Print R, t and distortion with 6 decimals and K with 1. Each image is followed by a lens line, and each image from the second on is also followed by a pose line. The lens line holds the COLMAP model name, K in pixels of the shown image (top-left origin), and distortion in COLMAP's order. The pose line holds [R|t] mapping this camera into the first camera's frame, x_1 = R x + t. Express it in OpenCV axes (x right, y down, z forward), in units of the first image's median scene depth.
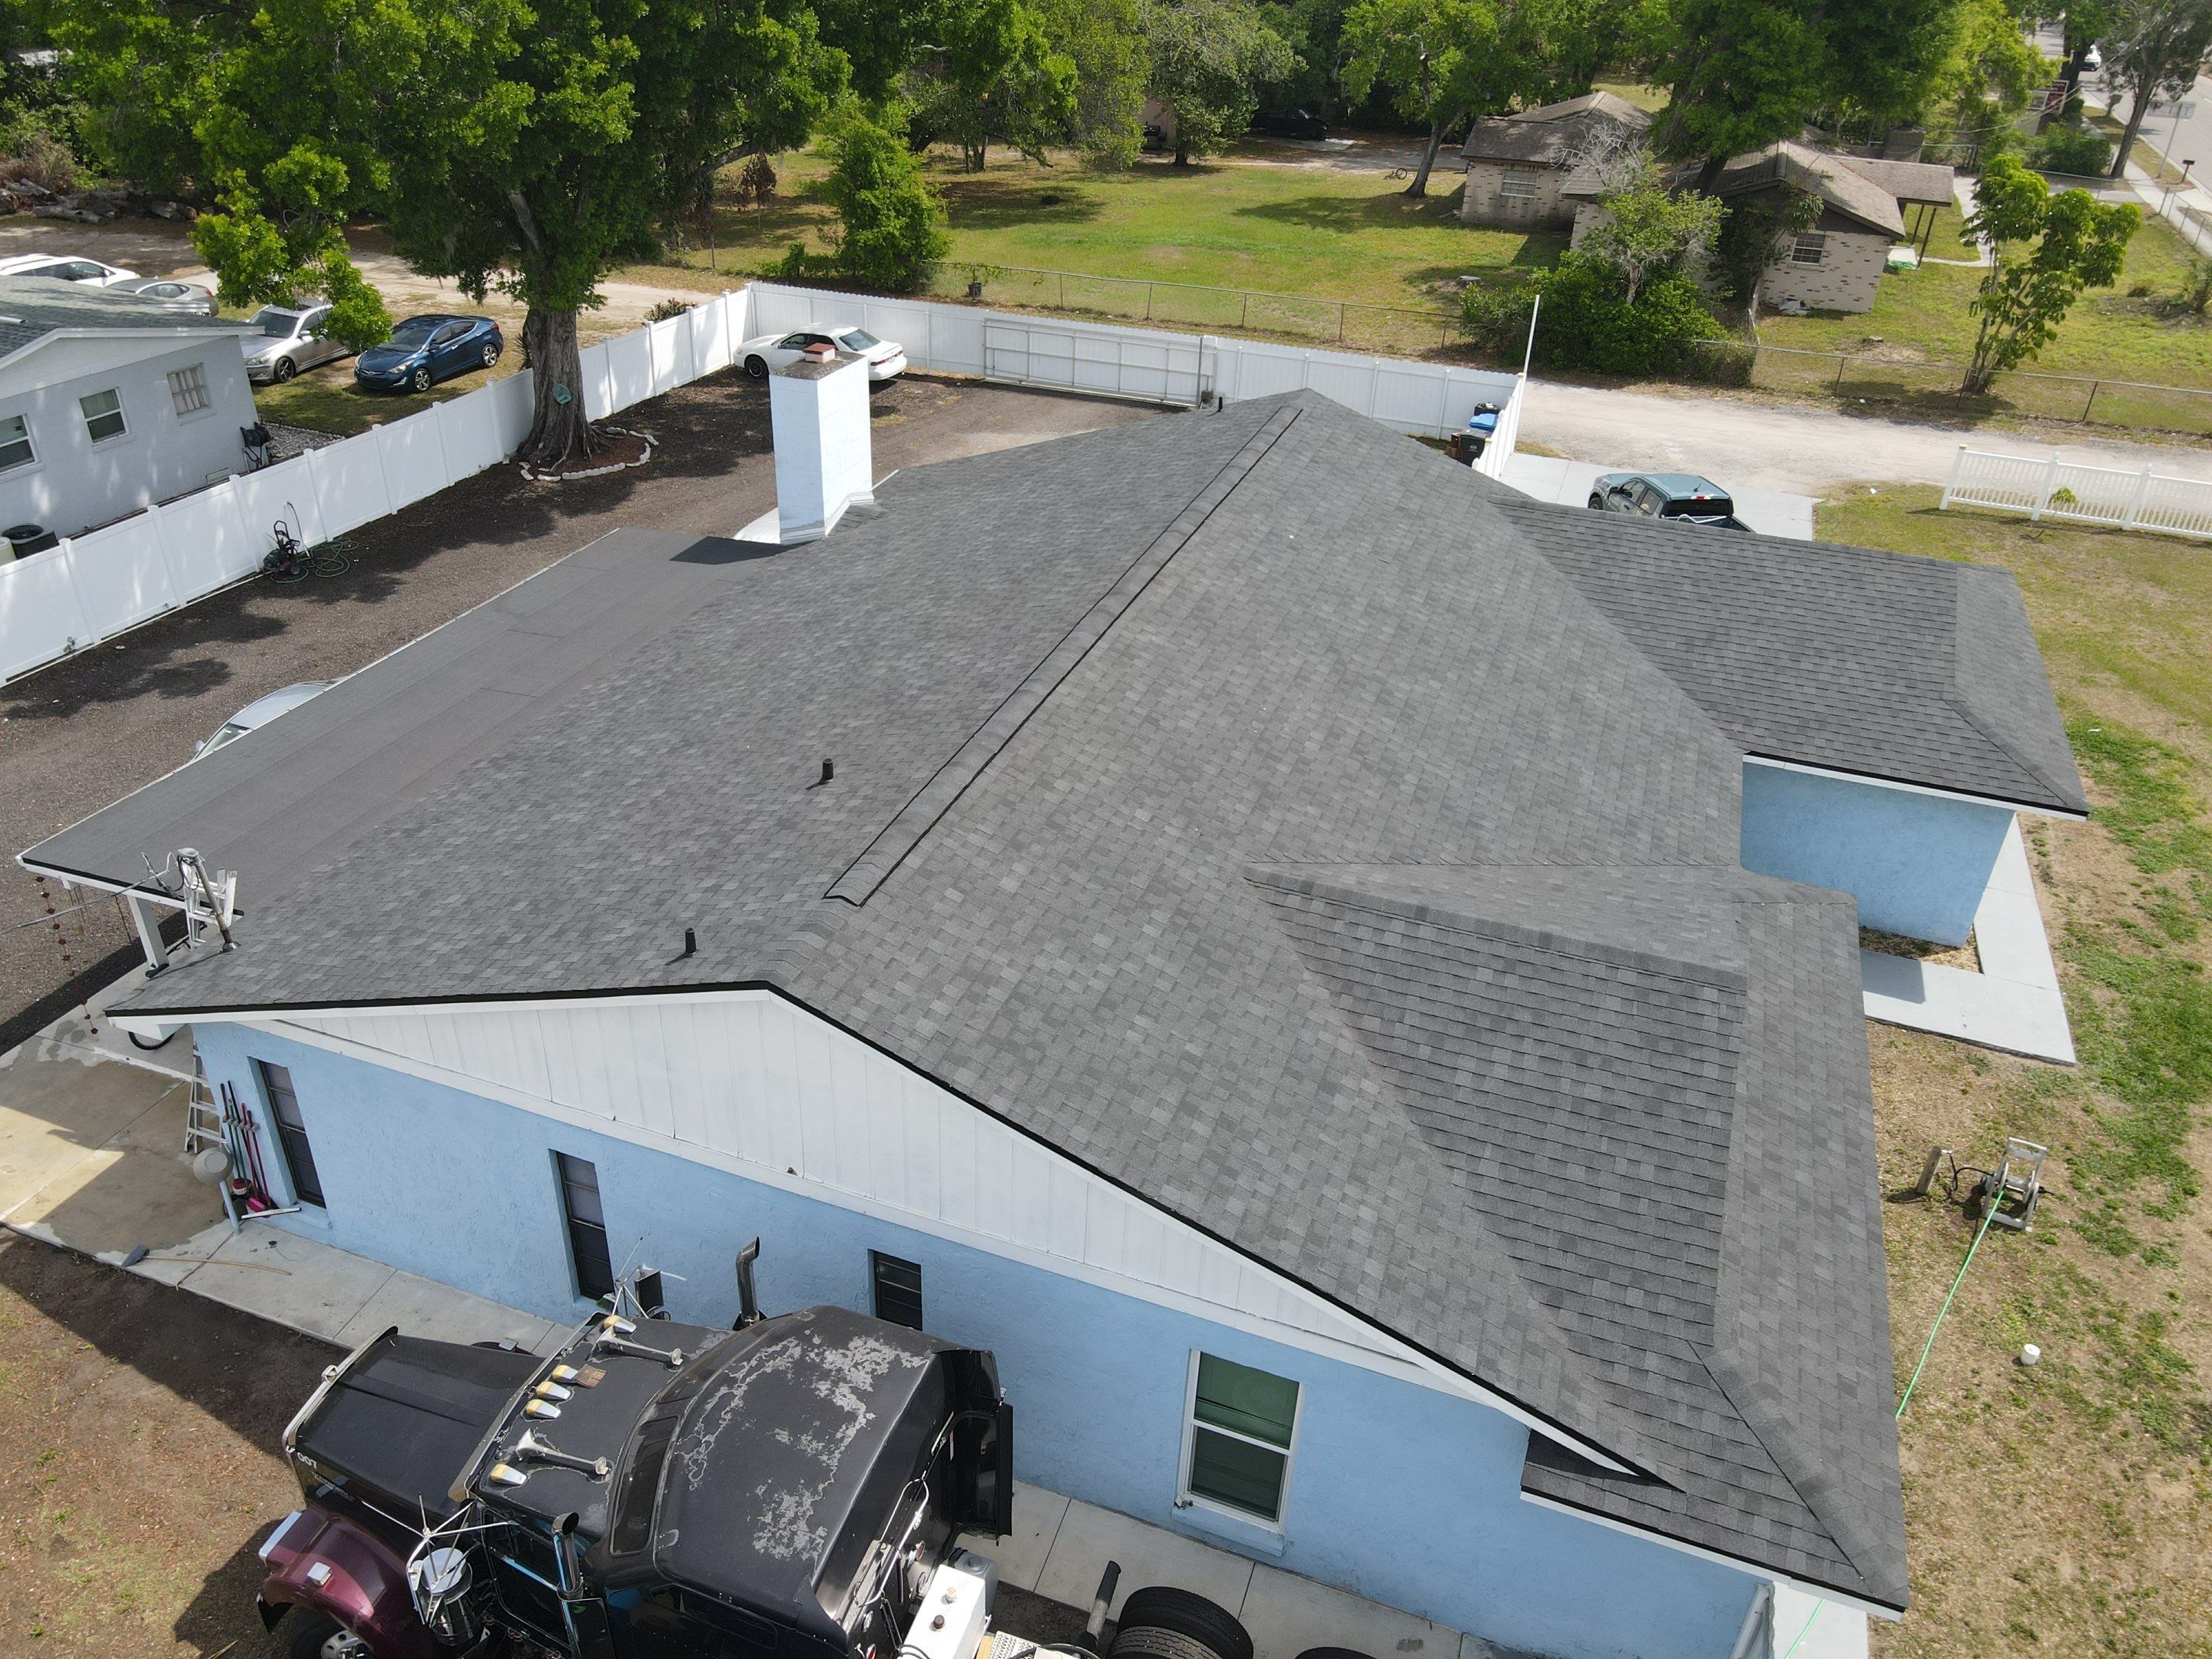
lens RADIAL K [[1620.1, 0, 1077.8], [0, 1620.1, 830.1], [0, 0, 1]] dist [-0.001986, 0.028656]
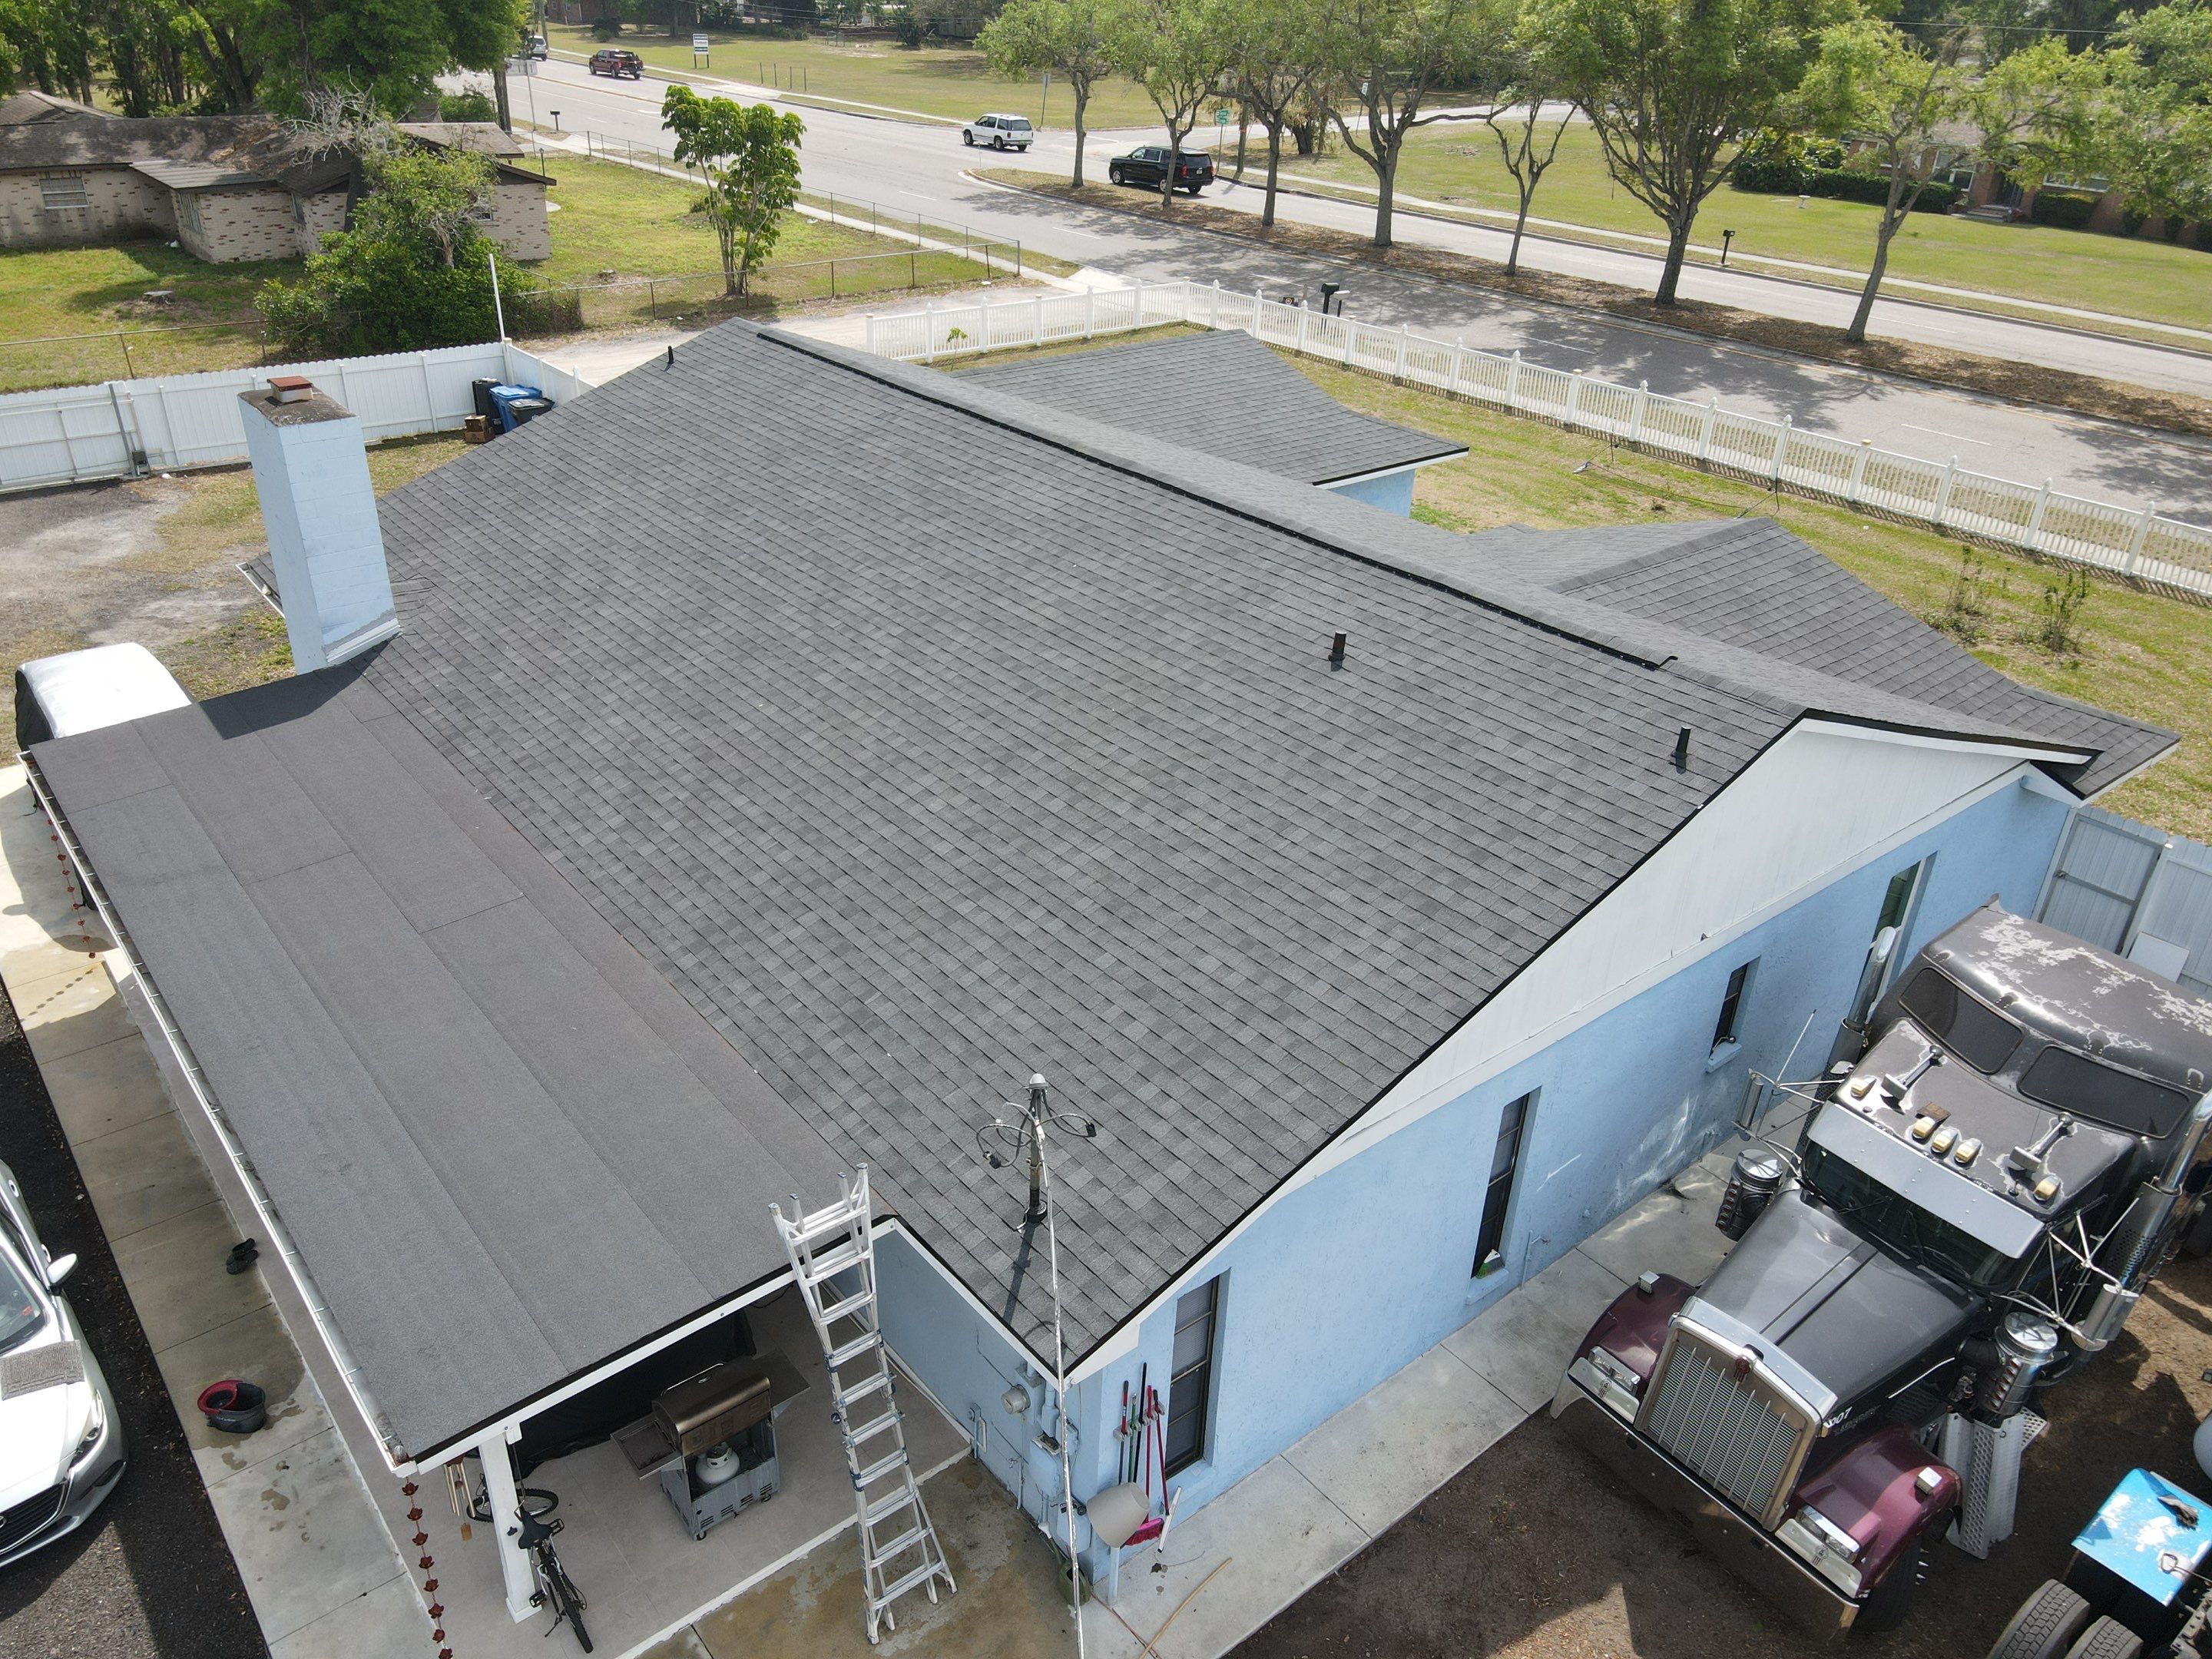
lens RADIAL K [[1620.1, 0, 1084.8], [0, 1620.1, 817.3], [0, 0, 1]] dist [-0.001986, 0.028656]
pose [[0.512824, -0.419906, 0.748793, -0.561895], [0.431943, 0.879977, 0.197648, -0.113966], [-0.741914, 0.222078, 0.632649, 0.317899]]
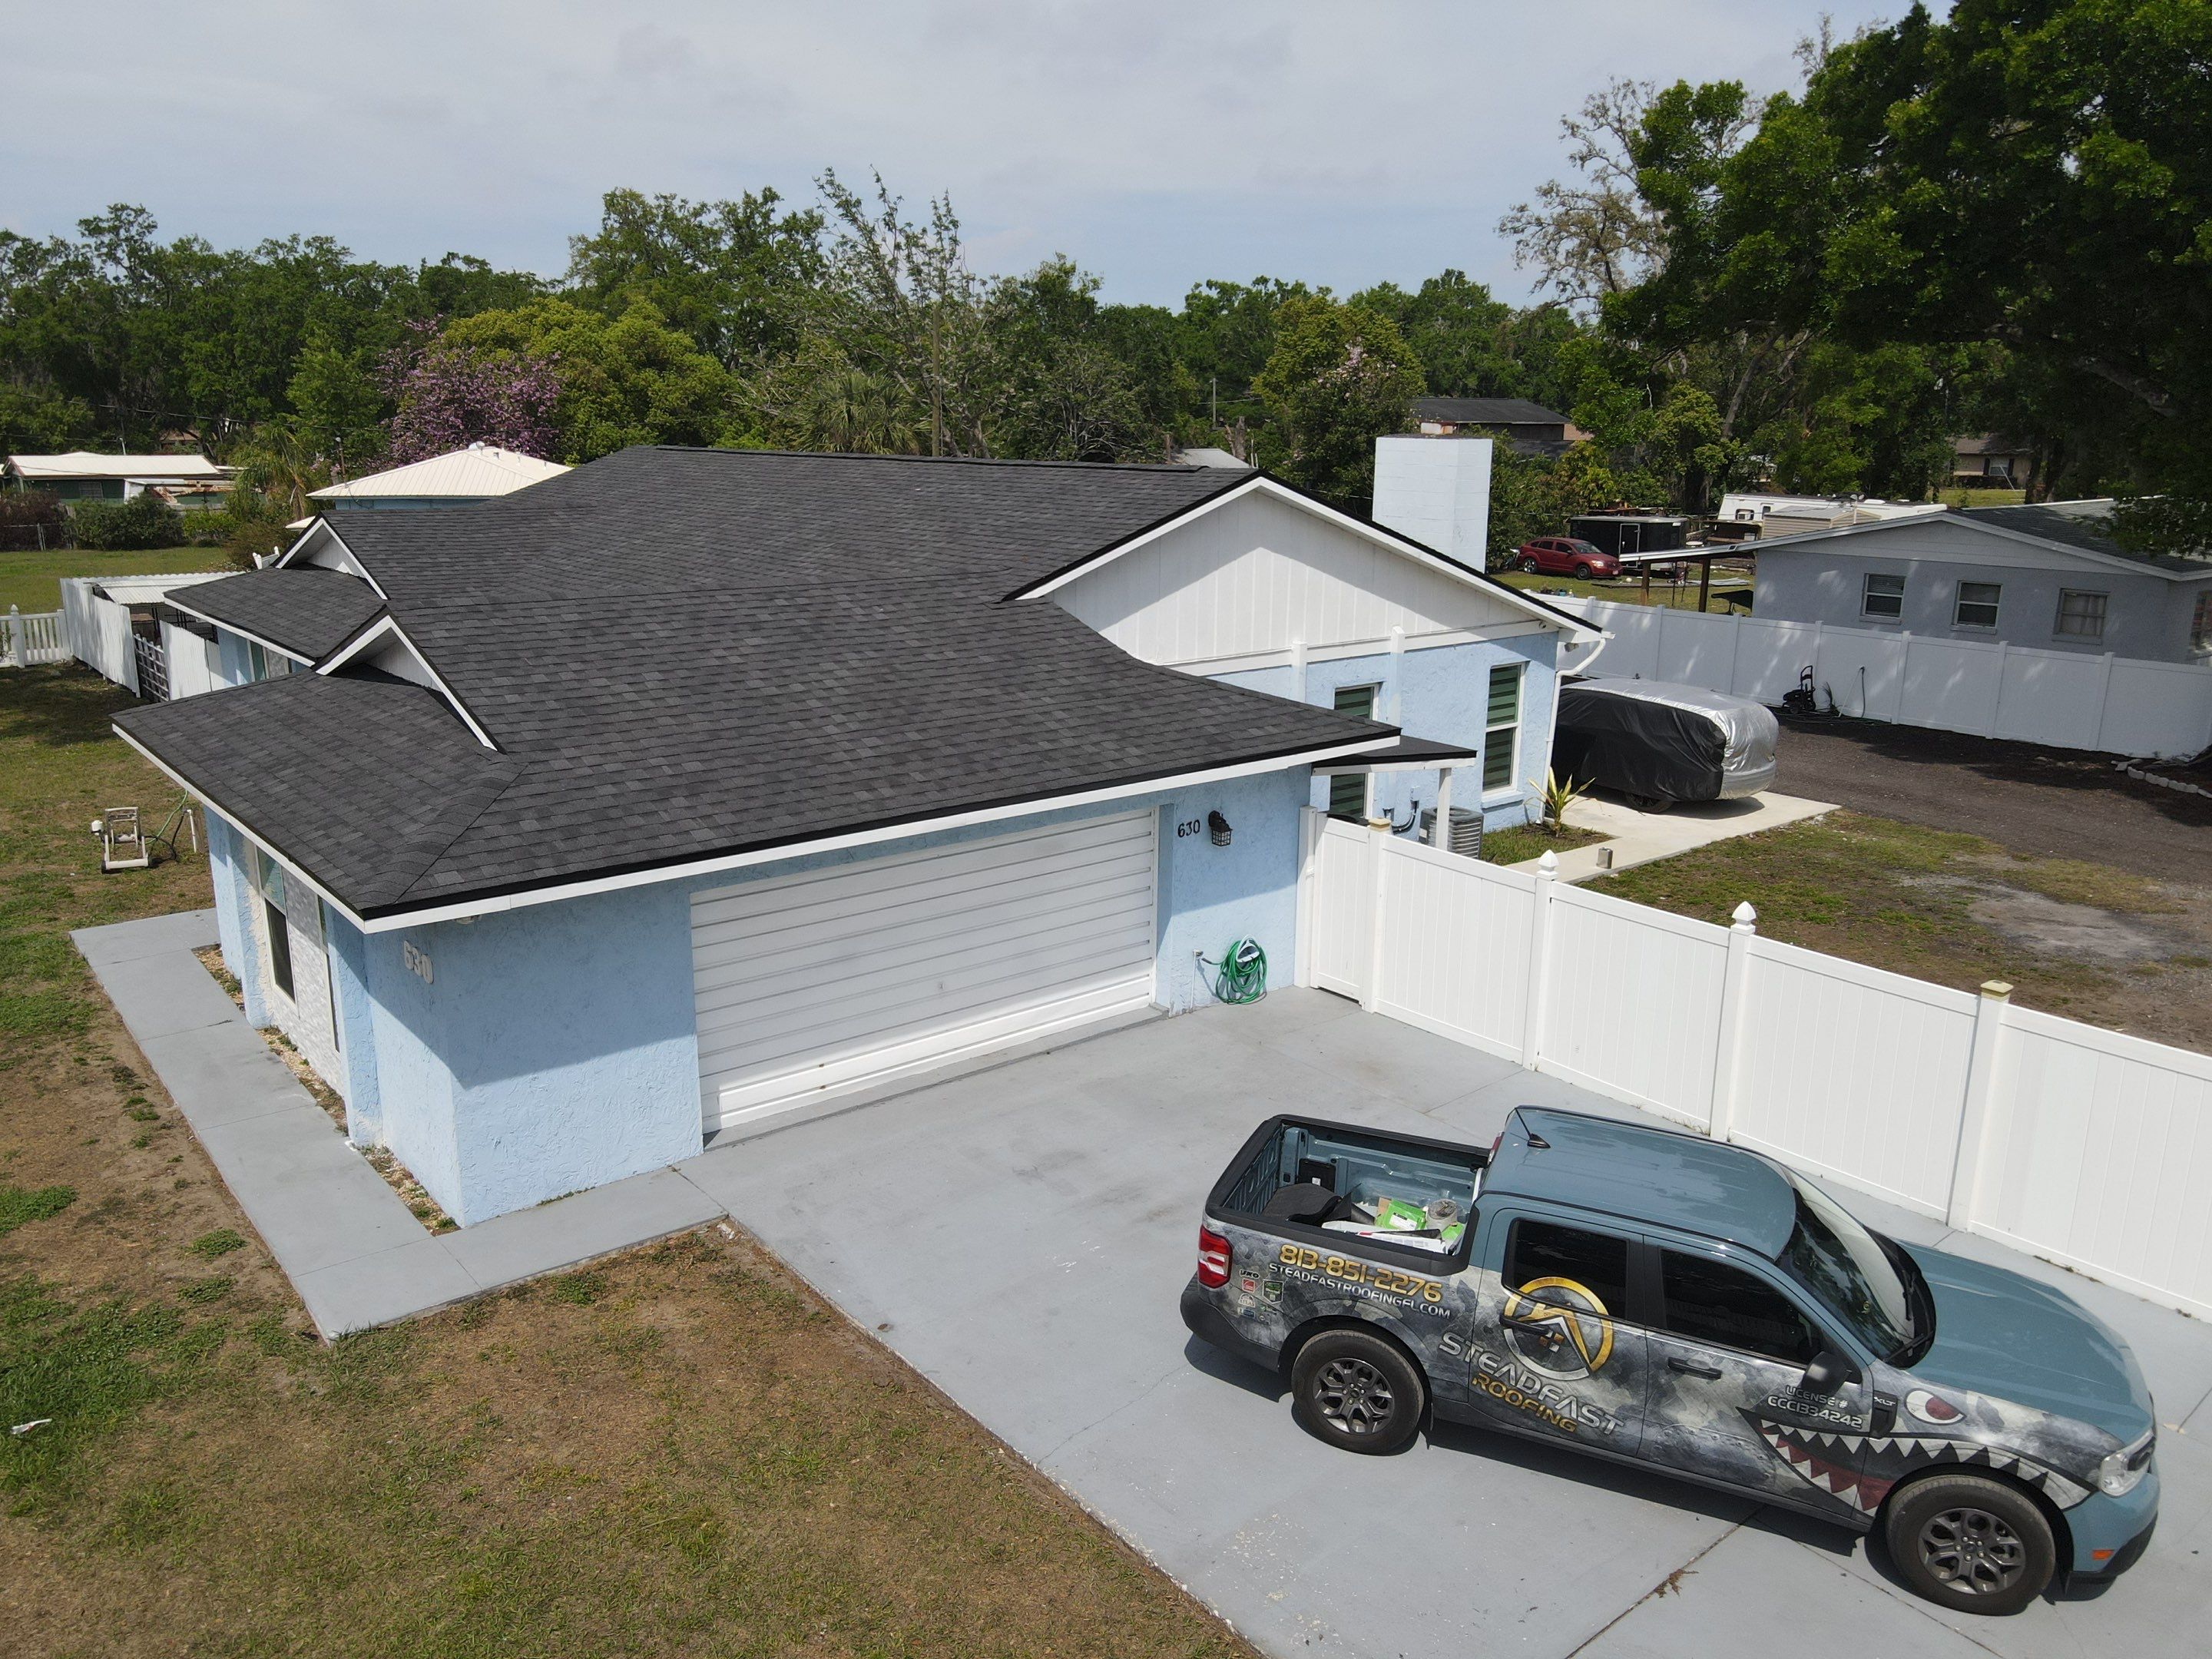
lens RADIAL K [[1620.1, 0, 1085.7], [0, 1620.1, 824.4], [0, 0, 1]] dist [-0.001986, 0.028656]
pose [[-0.501711, 0.176398, -0.846859, 0.812703], [-0.467384, 0.768509, 0.436973, -0.422801], [0.727900, 0.615042, -0.303124, 1.235451]]
